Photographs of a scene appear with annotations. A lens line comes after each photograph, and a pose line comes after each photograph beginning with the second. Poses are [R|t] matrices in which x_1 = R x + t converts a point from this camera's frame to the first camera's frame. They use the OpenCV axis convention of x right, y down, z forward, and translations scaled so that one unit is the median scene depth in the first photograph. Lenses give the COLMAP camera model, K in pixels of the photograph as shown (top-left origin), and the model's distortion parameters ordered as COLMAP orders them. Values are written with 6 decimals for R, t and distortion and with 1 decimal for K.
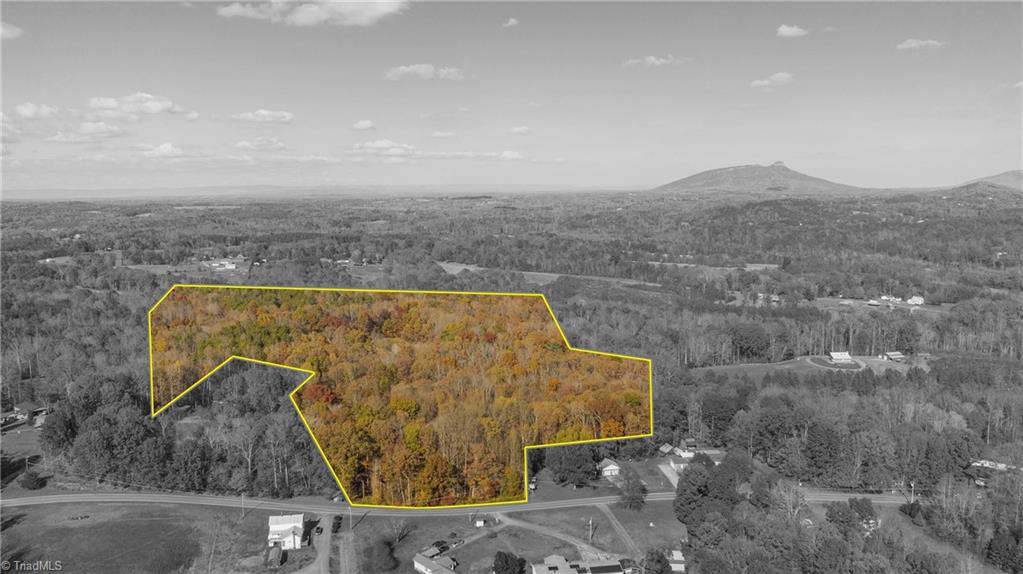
lens RADIAL K [[805.3, 0, 511.5], [0, 805.3, 287.0], [0, 0, 1]] dist [-0.018813, 0.000257]
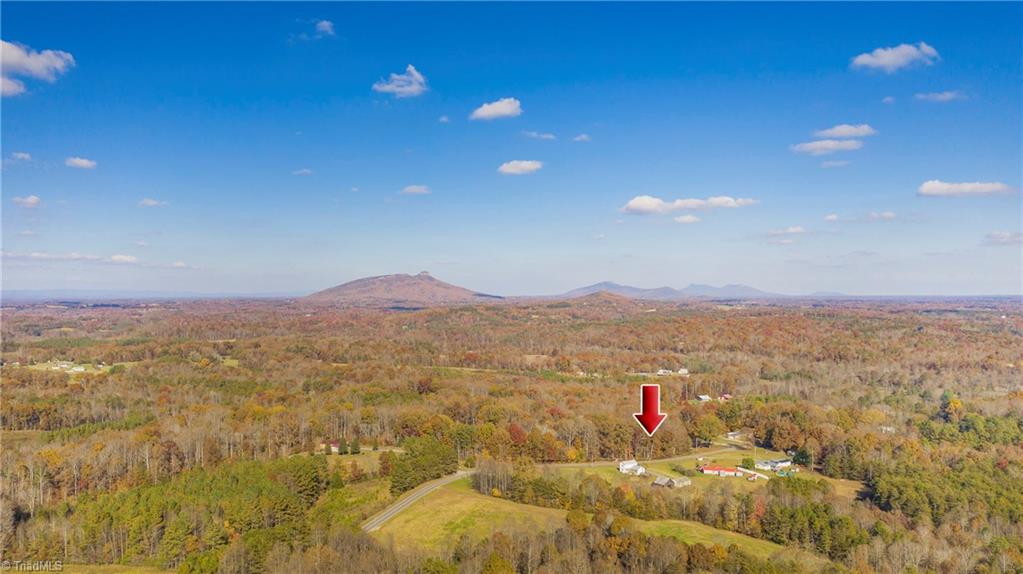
lens RADIAL K [[805.3, 0, 511.5], [0, 805.3, 287.0], [0, 0, 1]] dist [-0.018813, 0.000257]
pose [[0.901093, 0.010391, 0.433502, -0.278404], [0.047157, 0.991435, -0.121787, 0.018776], [-0.431055, 0.130184, 0.892885, -0.133748]]
